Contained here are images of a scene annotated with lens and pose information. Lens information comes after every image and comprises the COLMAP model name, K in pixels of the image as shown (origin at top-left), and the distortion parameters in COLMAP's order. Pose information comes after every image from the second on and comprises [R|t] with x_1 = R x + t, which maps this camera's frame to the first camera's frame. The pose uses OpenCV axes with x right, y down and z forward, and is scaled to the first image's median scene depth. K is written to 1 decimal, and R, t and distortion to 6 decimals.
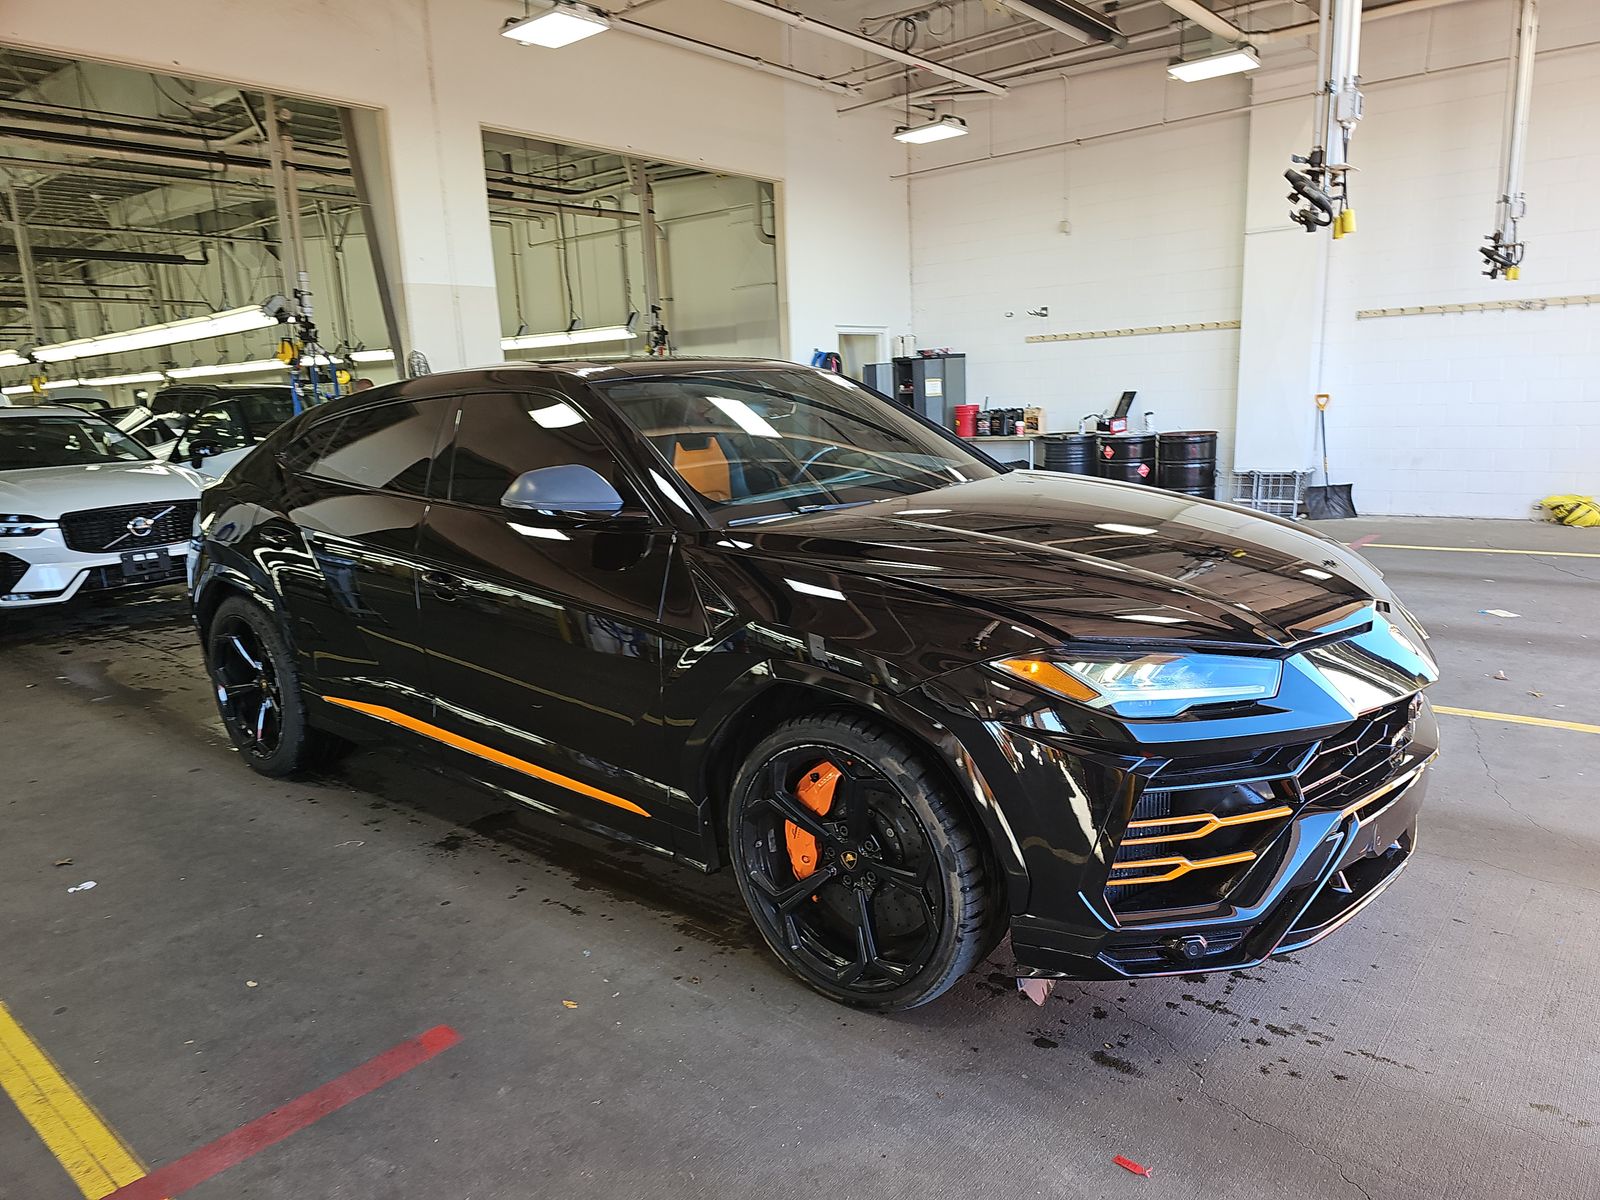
lens RADIAL K [[1041.4, 0, 800.0], [0, 1041.4, 600.0], [0, 0, 1]] dist [0.042376, -0.045424]
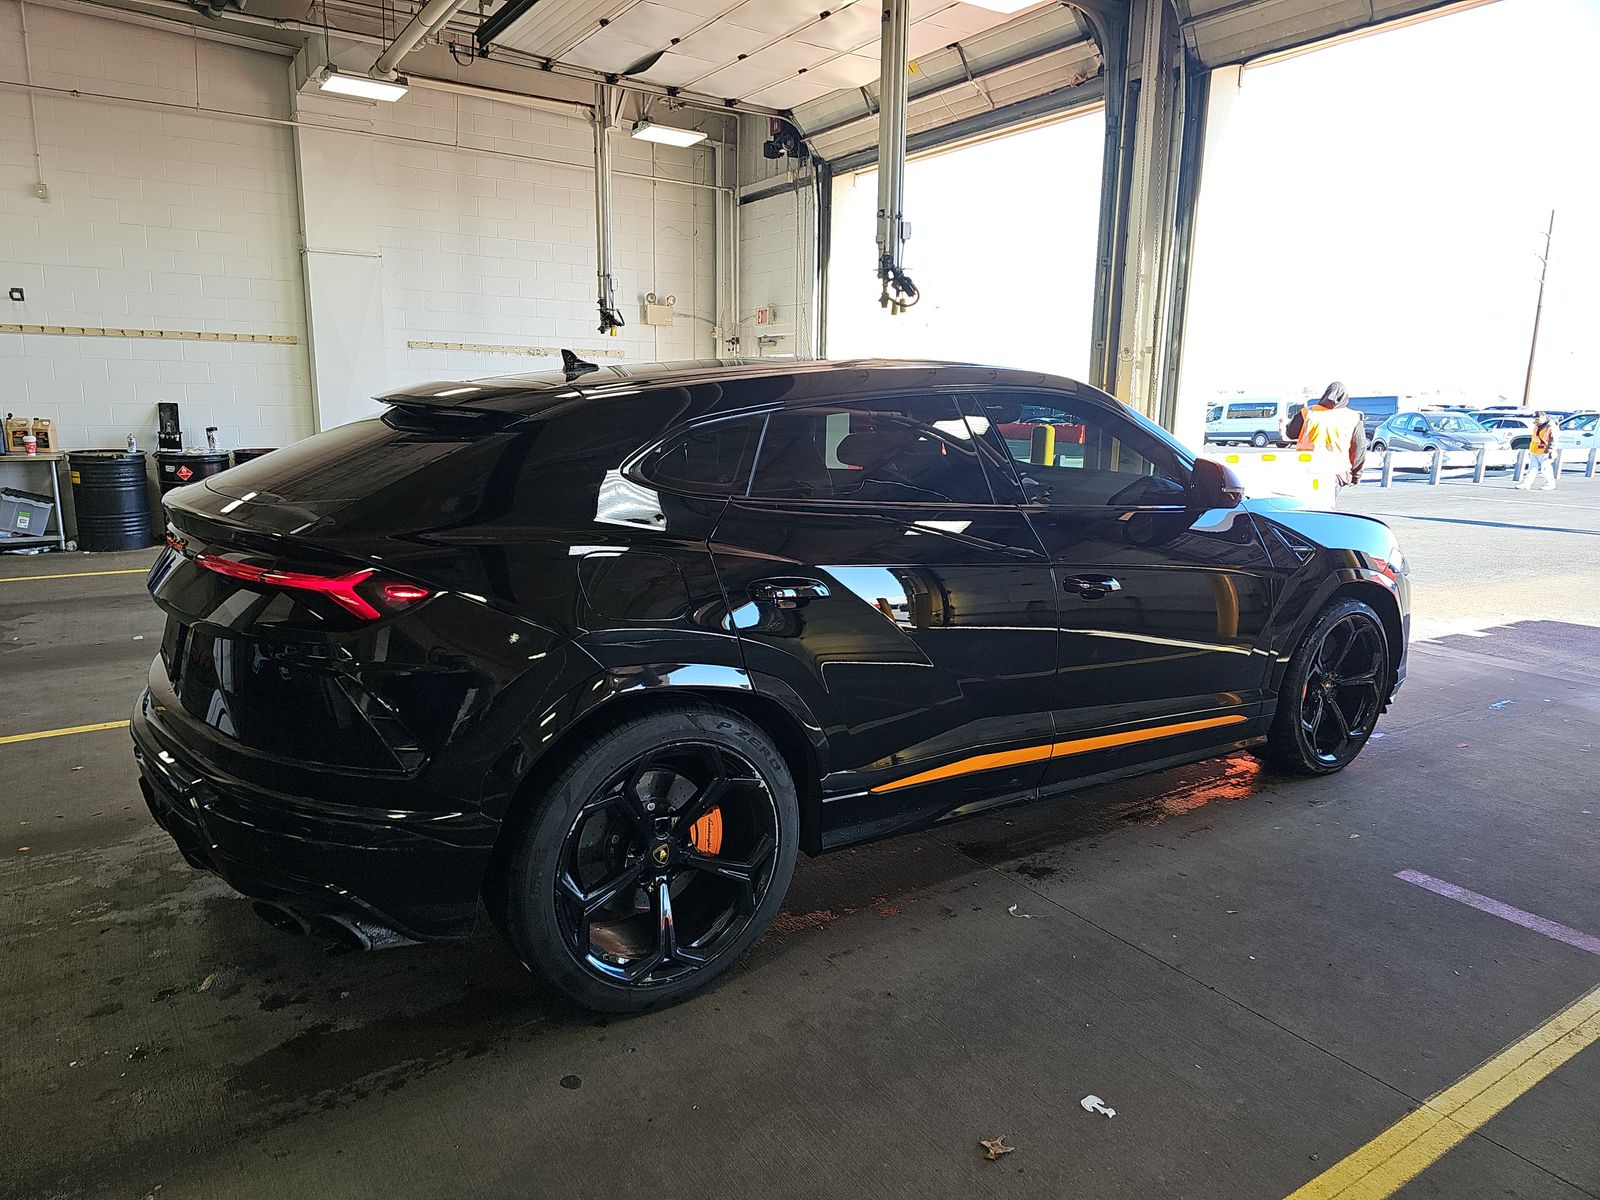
lens RADIAL K [[1041.4, 0, 800.0], [0, 1041.4, 600.0], [0, 0, 1]] dist [0.042376, -0.045424]
pose [[0.298163, -0.136351, 0.944726, -0.406757], [0.159126, 0.982995, 0.091653, -0.040627], [-0.941158, 0.123003, 0.314789, 0.286553]]
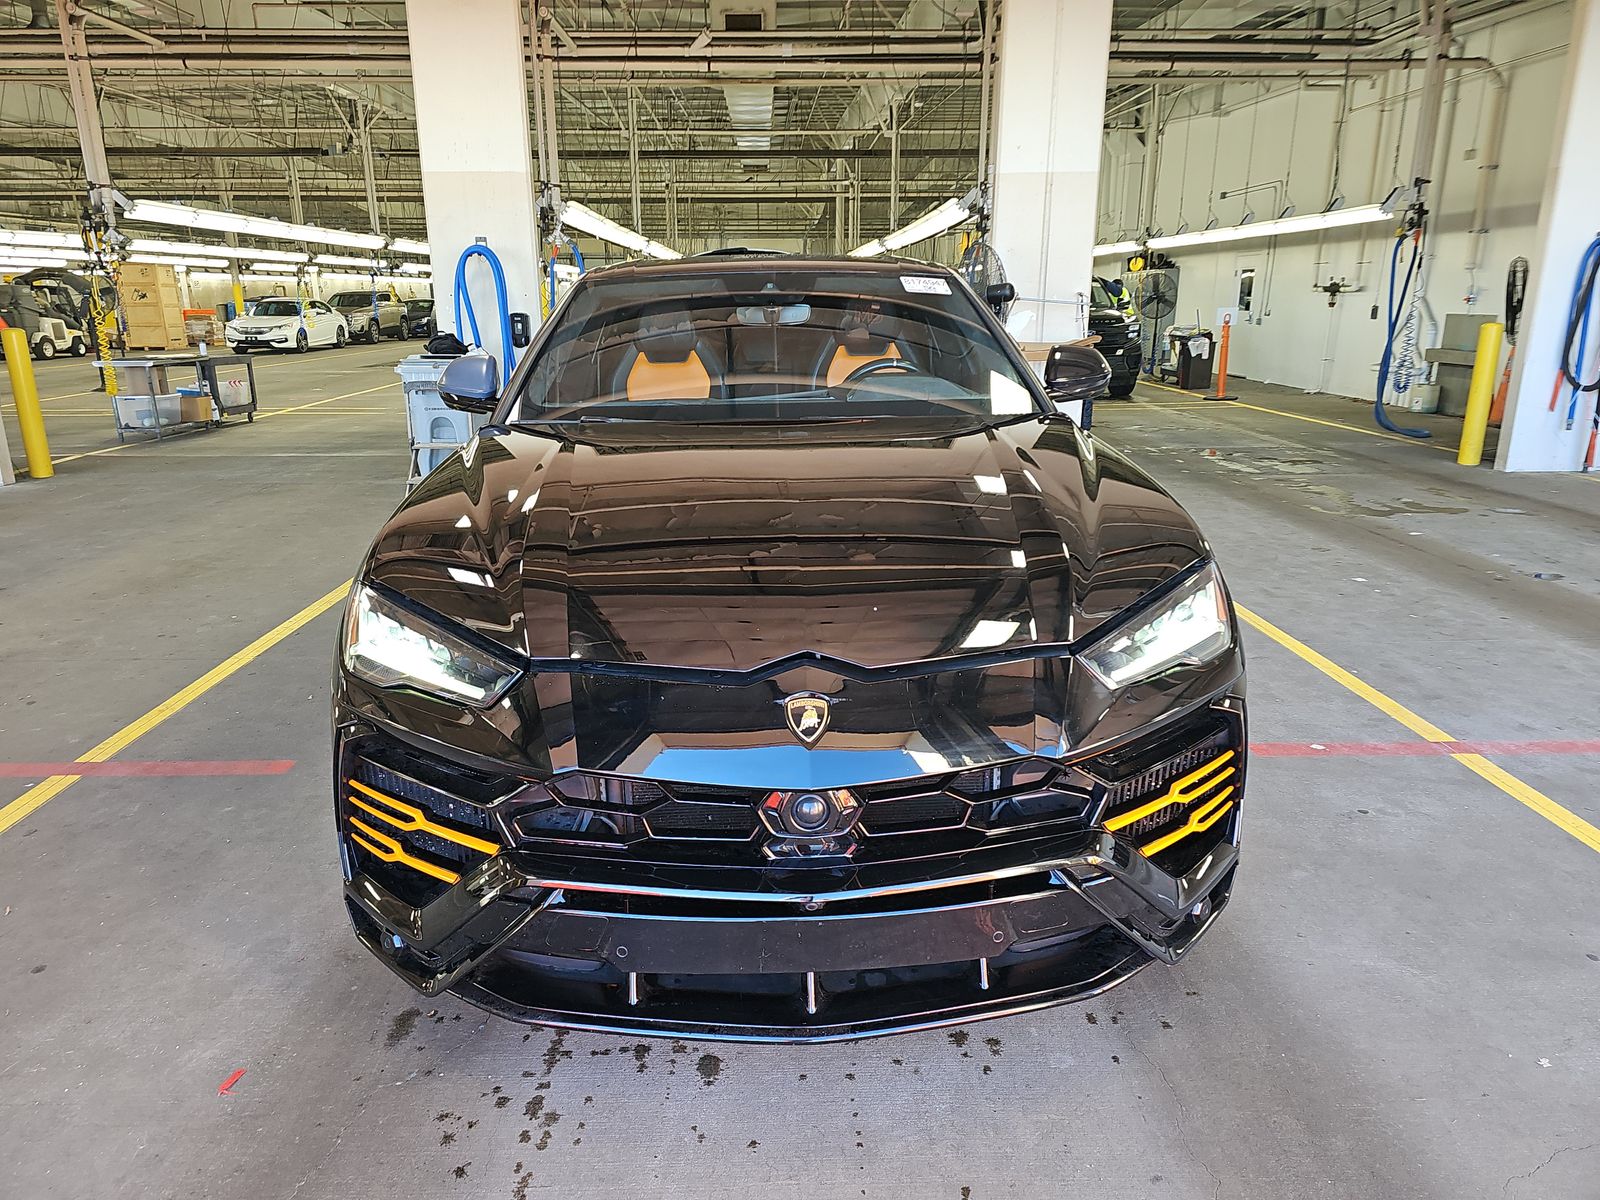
lens RADIAL K [[1041.4, 0, 800.0], [0, 1041.4, 600.0], [0, 0, 1]] dist [0.042376, -0.045424]
pose [[0.670047, 0.238846, -0.702844, 0.225024], [-0.168524, 0.971045, 0.169328, -0.029189], [0.722936, 0.004988, 0.690897, 0.124693]]
